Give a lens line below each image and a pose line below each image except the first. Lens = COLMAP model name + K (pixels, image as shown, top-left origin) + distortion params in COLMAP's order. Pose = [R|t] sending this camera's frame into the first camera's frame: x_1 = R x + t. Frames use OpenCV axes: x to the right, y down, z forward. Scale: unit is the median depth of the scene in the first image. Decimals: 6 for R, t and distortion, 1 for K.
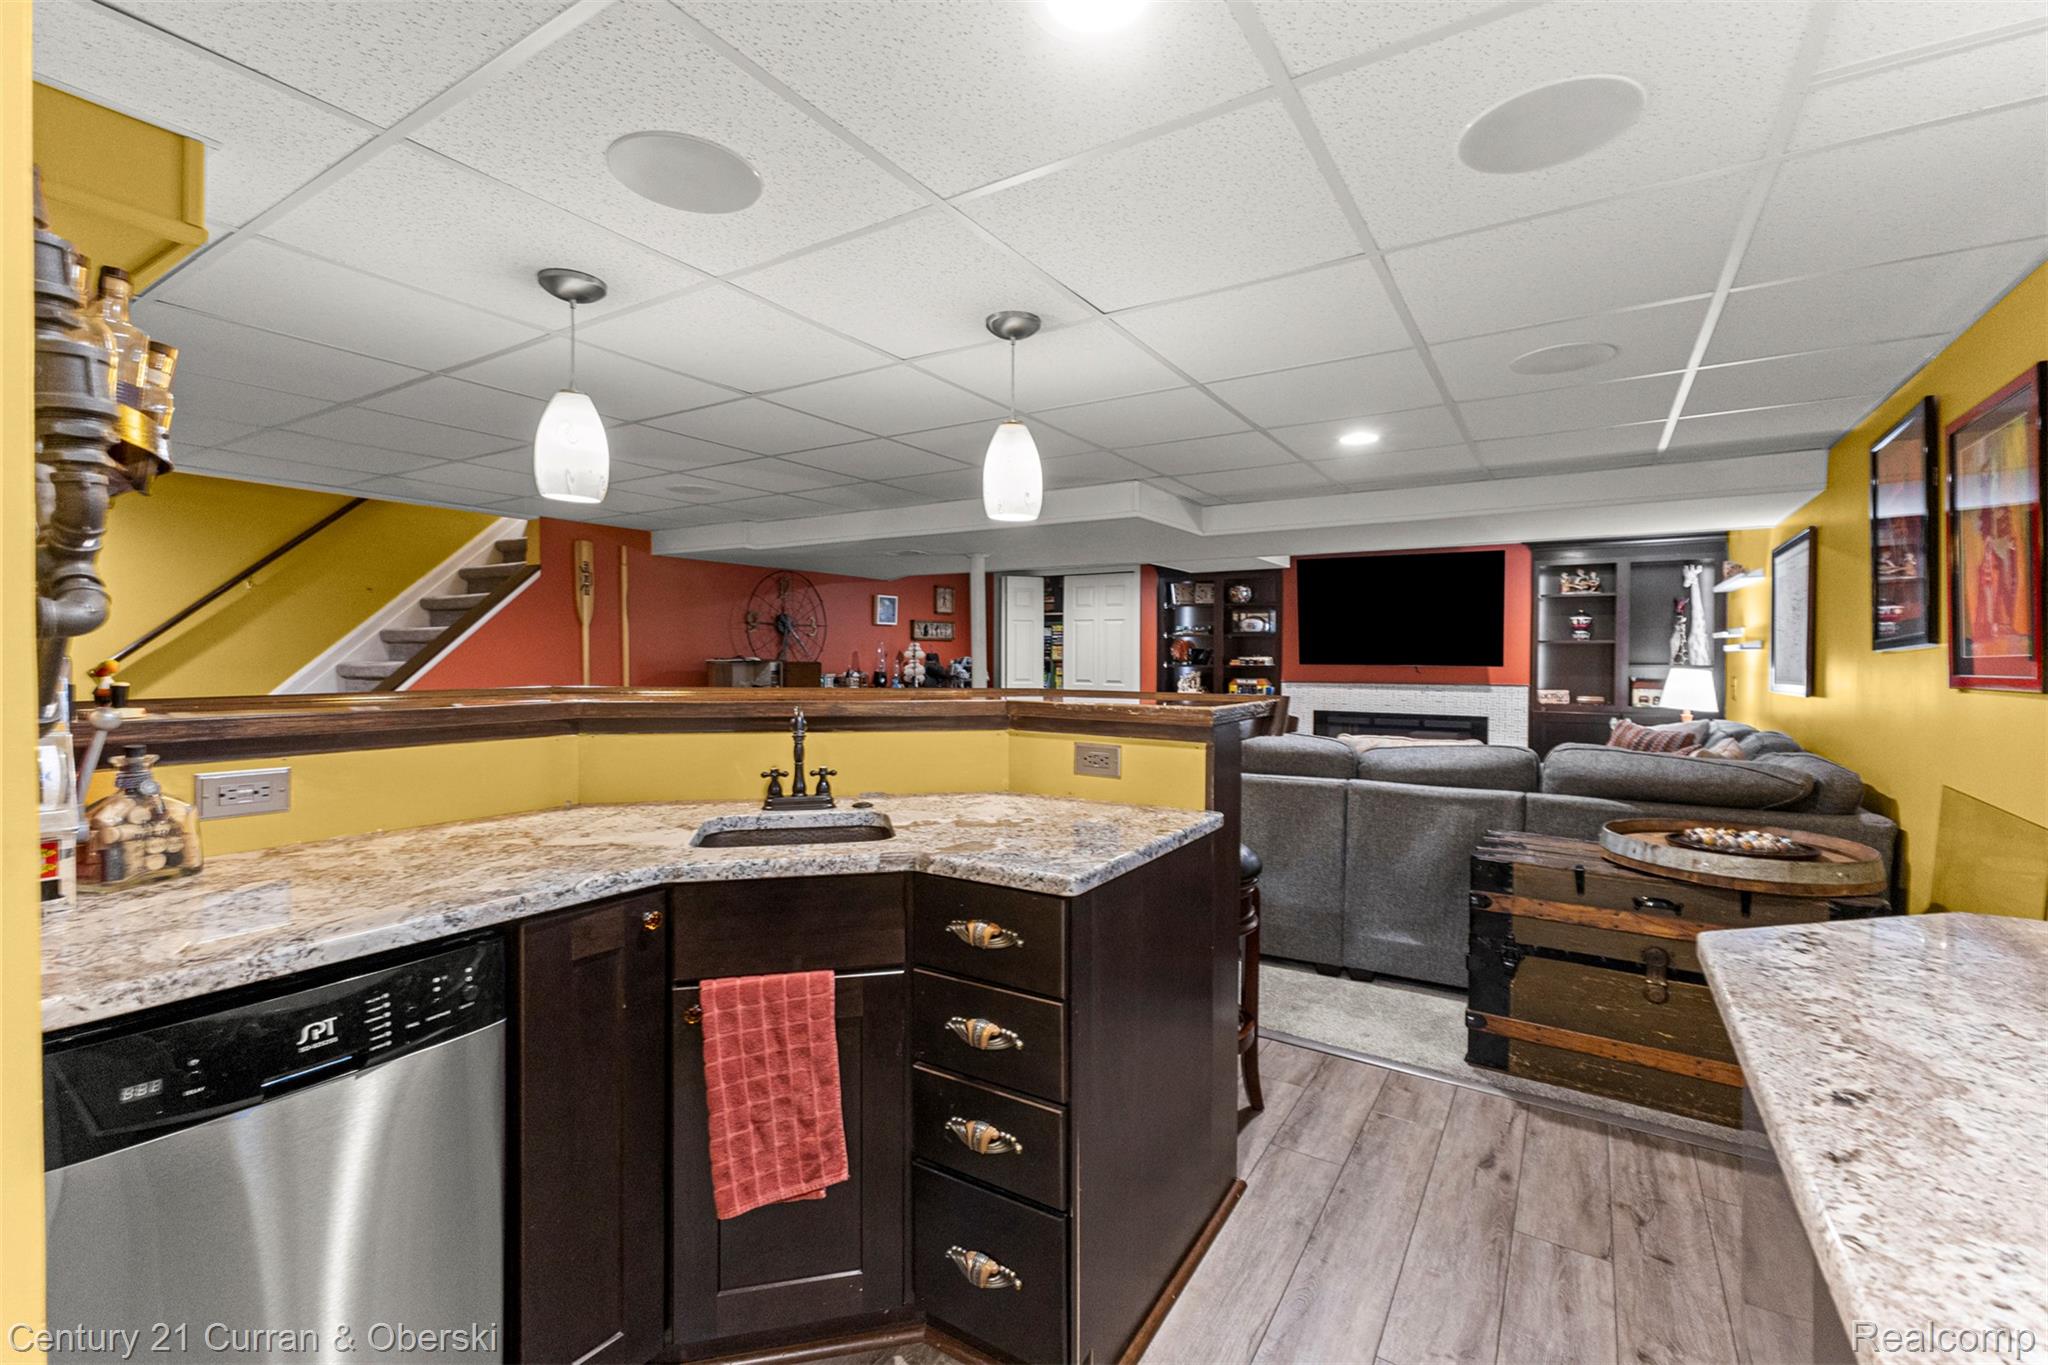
lens RADIAL K [[883.1, 0, 1026.9], [0, 883.1, 666.3], [0, 0, 1]] dist [0.011169, -0.000311]
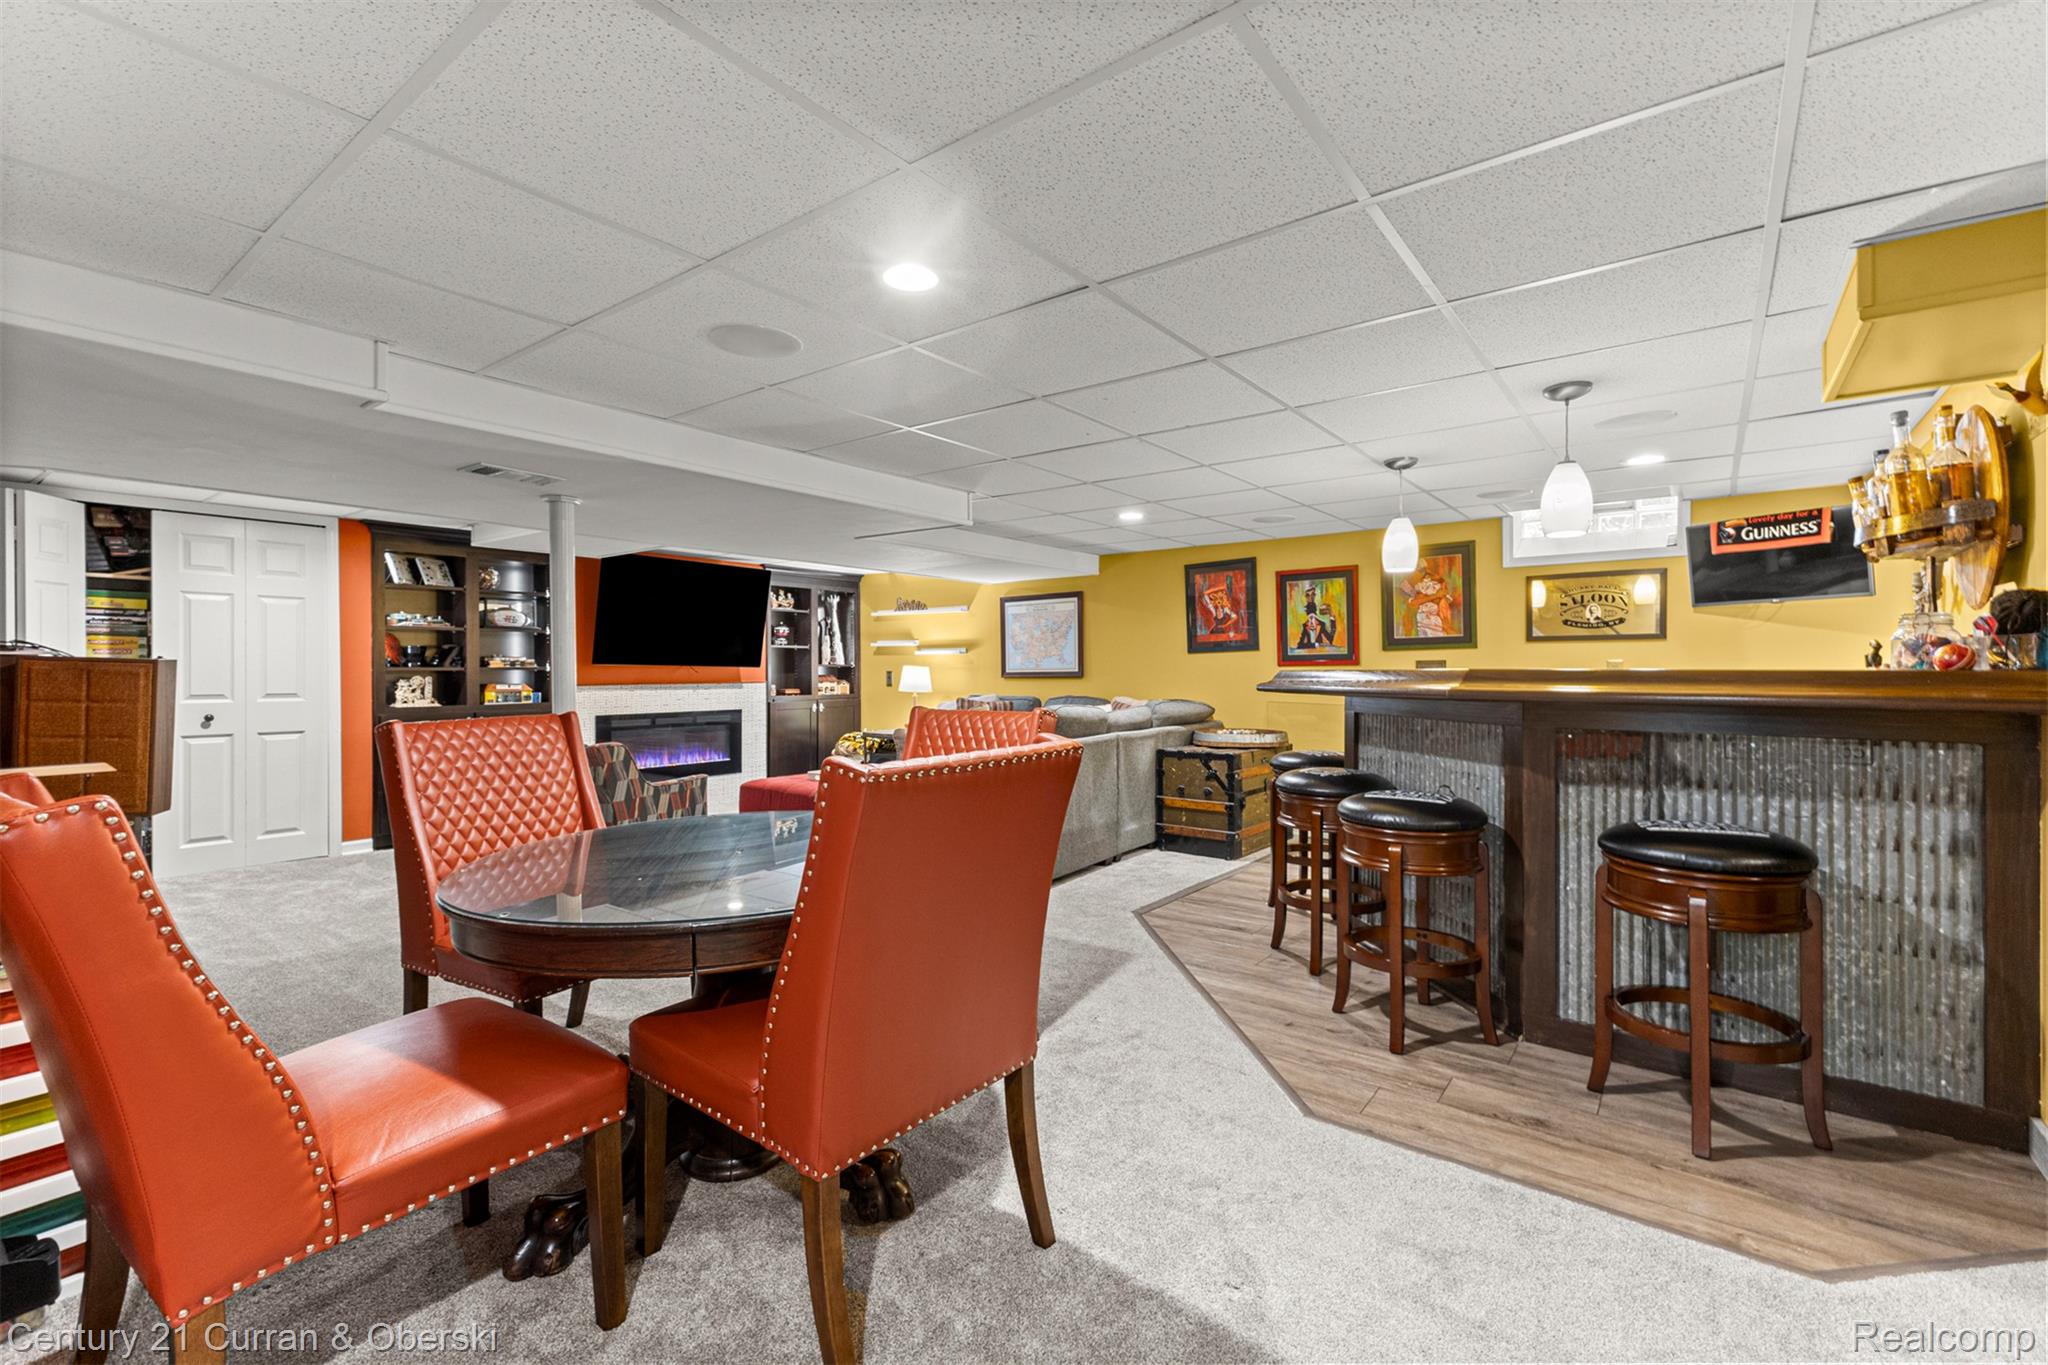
lens RADIAL K [[883.1, 0, 1022.1], [0, 883.1, 666.9], [0, 0, 1]] dist [0.011169, -0.000311]
pose [[0.095382, -0.008966, 0.995400, -0.577319], [0.005390, 0.999949, 0.008491, -0.006589], [-0.995426, 0.004555, 0.095425, 0.504244]]
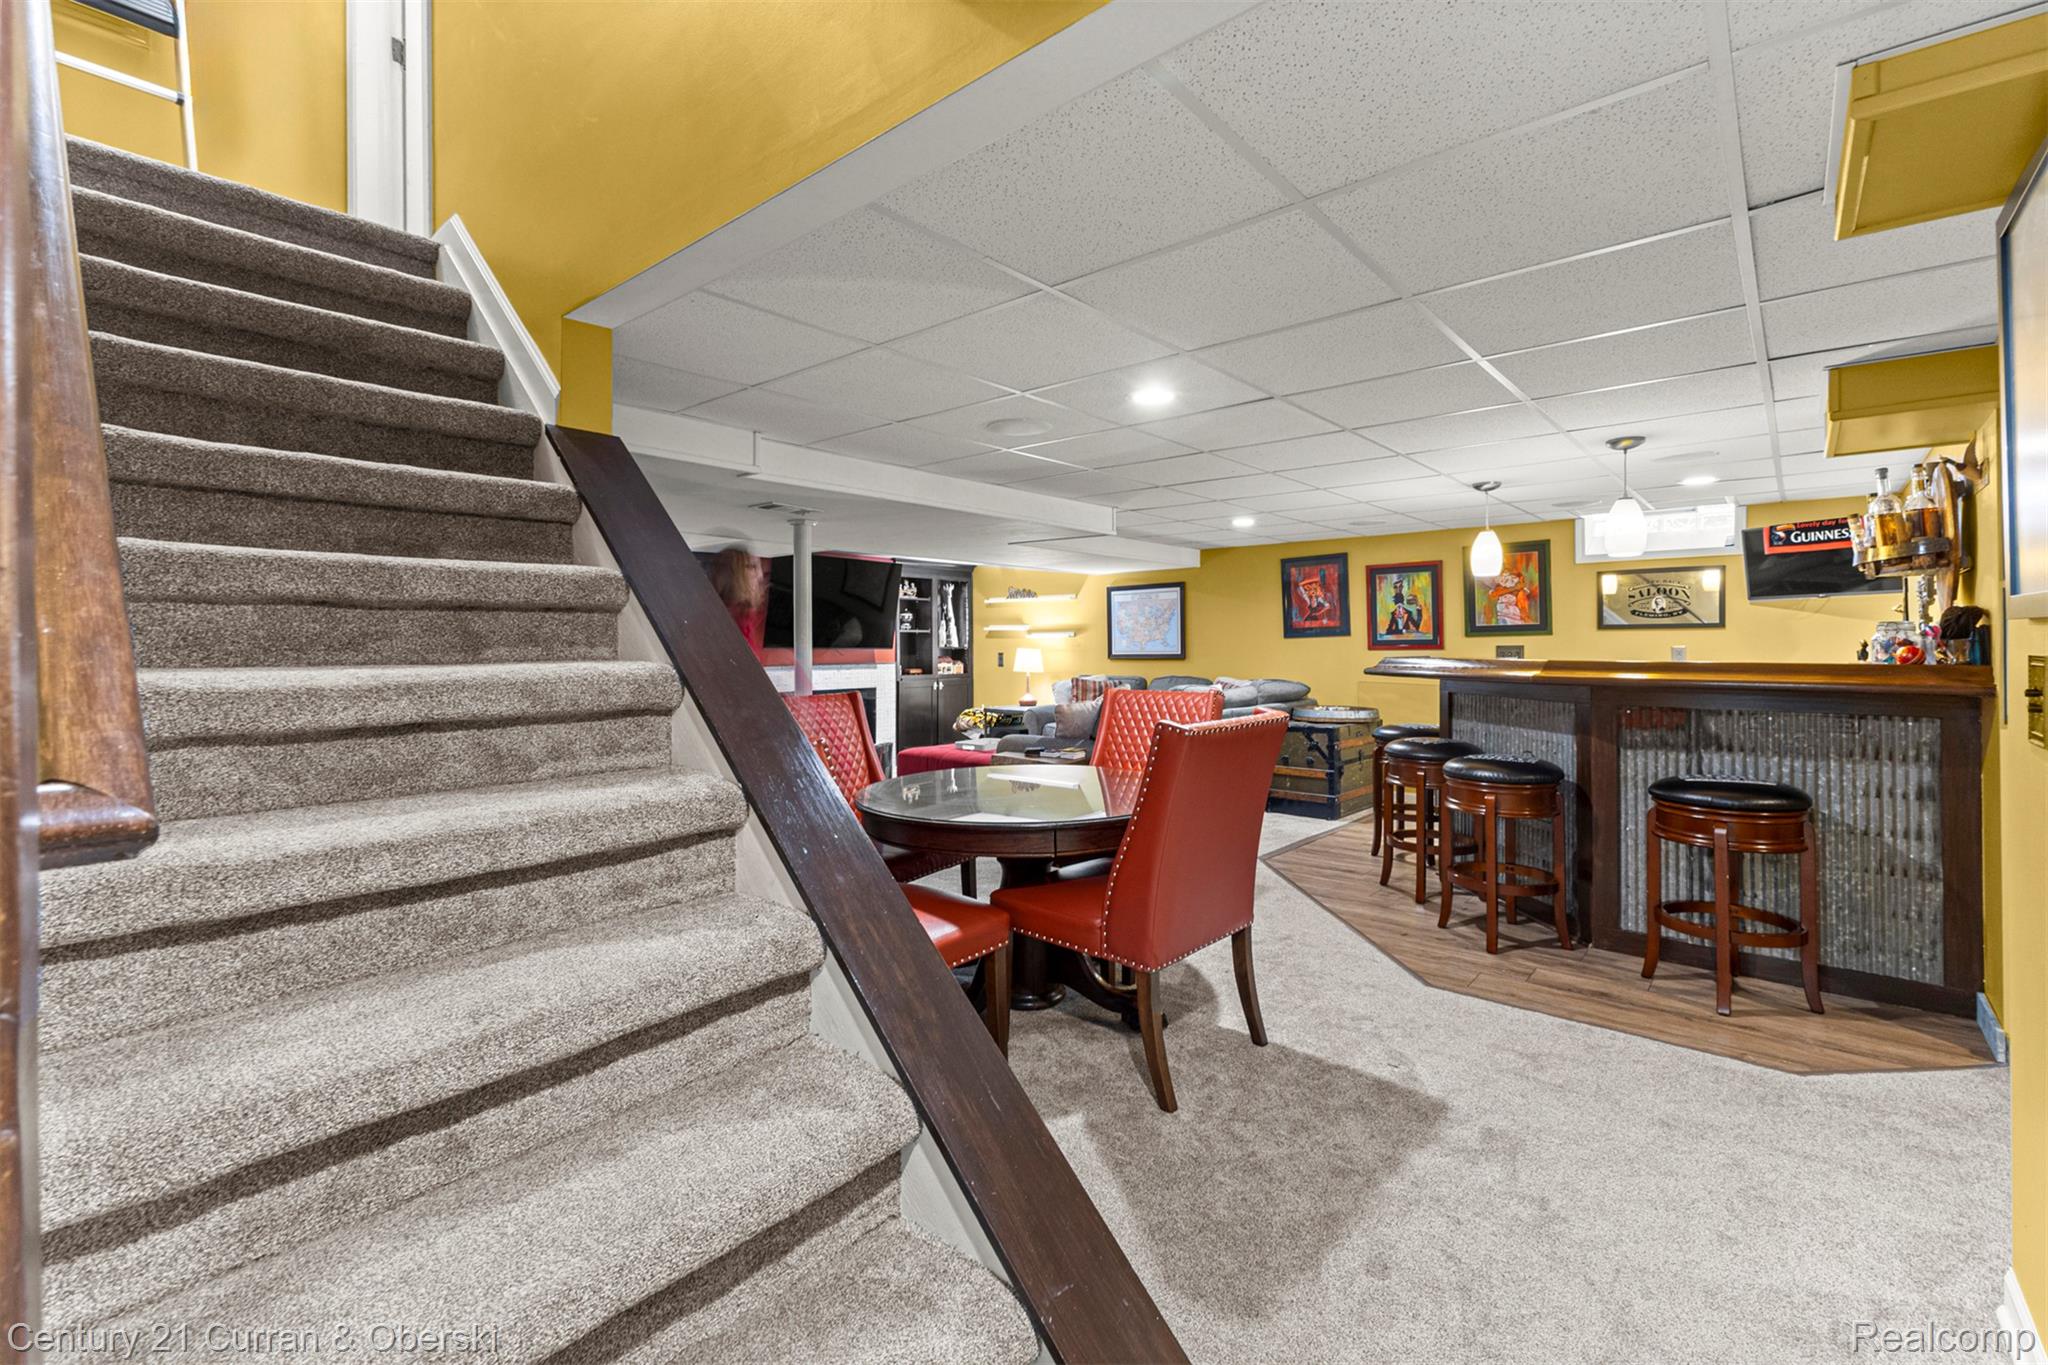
lens RADIAL K [[883.1, 0, 1027.6], [0, 883.1, 639.3], [0, 0, 1]] dist [0.011169, -0.000311]
pose [[0.153403, -0.003879, 0.988156, -0.706850], [0.007024, 0.999971, 0.002835, -0.015759], [-0.988139, 0.006506, 0.153426, 0.557542]]
